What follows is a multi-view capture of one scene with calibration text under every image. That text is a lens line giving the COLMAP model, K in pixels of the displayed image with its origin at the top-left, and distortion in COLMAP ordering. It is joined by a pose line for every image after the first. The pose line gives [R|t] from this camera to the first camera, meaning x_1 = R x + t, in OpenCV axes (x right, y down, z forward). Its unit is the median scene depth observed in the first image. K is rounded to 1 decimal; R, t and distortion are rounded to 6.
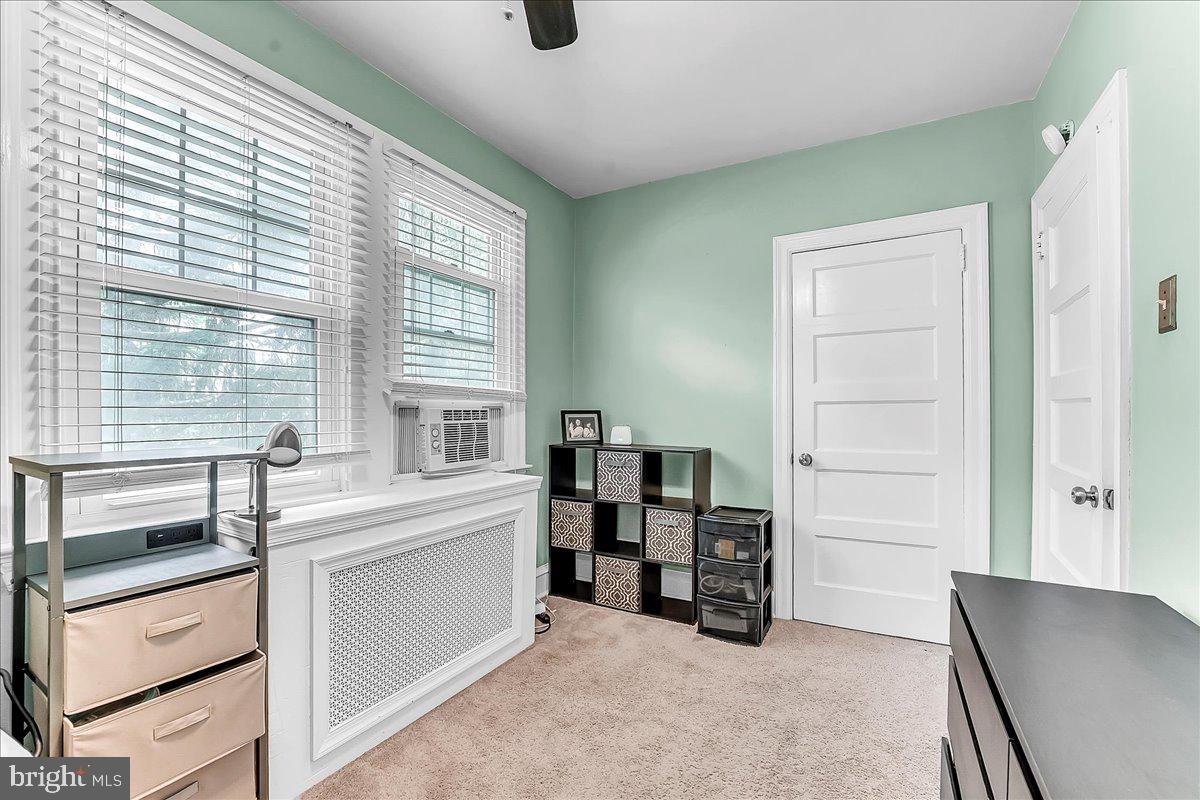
lens RADIAL K [[496.3, 0, 602.5], [0, 496.3, 402.0], [0, 0, 1]] dist [-0.019578, -0.000076]
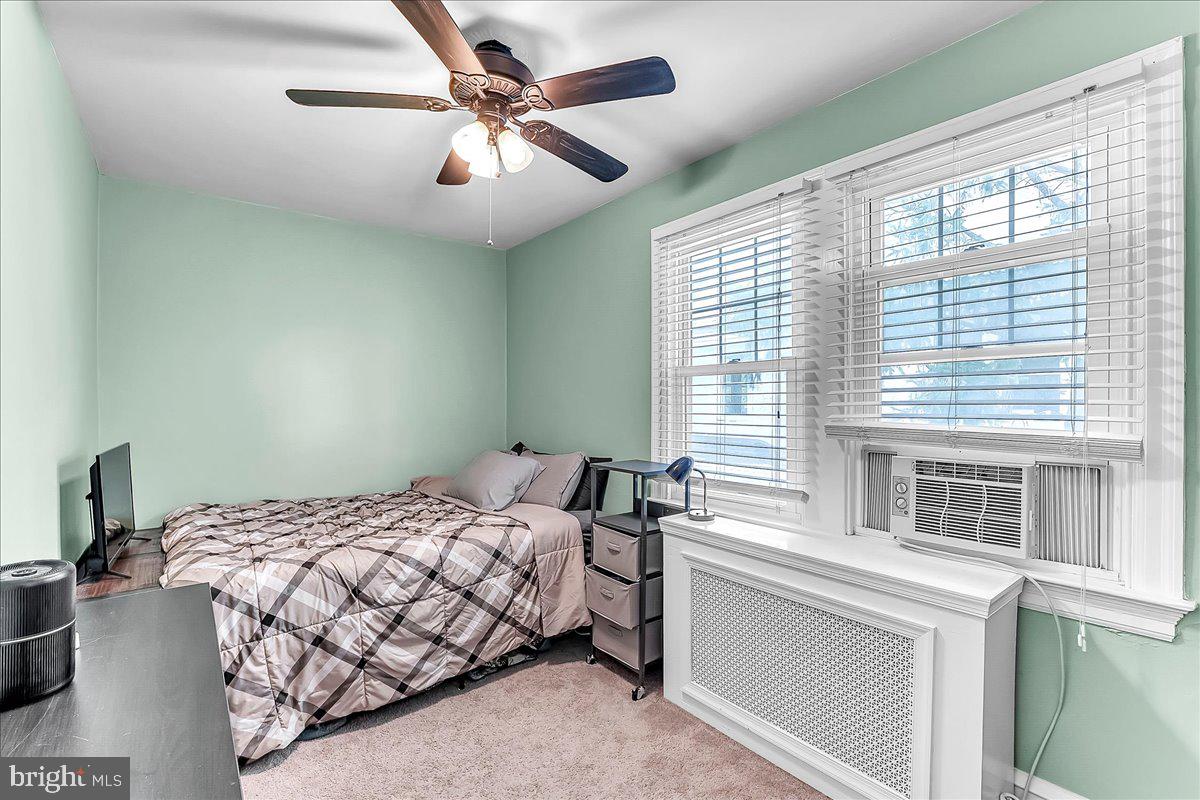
lens RADIAL K [[496.3, 0, 602.5], [0, 496.3, 402.0], [0, 0, 1]] dist [-0.019578, -0.000076]
pose [[-0.342995, -0.004414, -0.939327, 0.558818], [0.014991, 0.999836, -0.010172, -0.073197], [0.939218, -0.017570, -0.342872, 0.827241]]
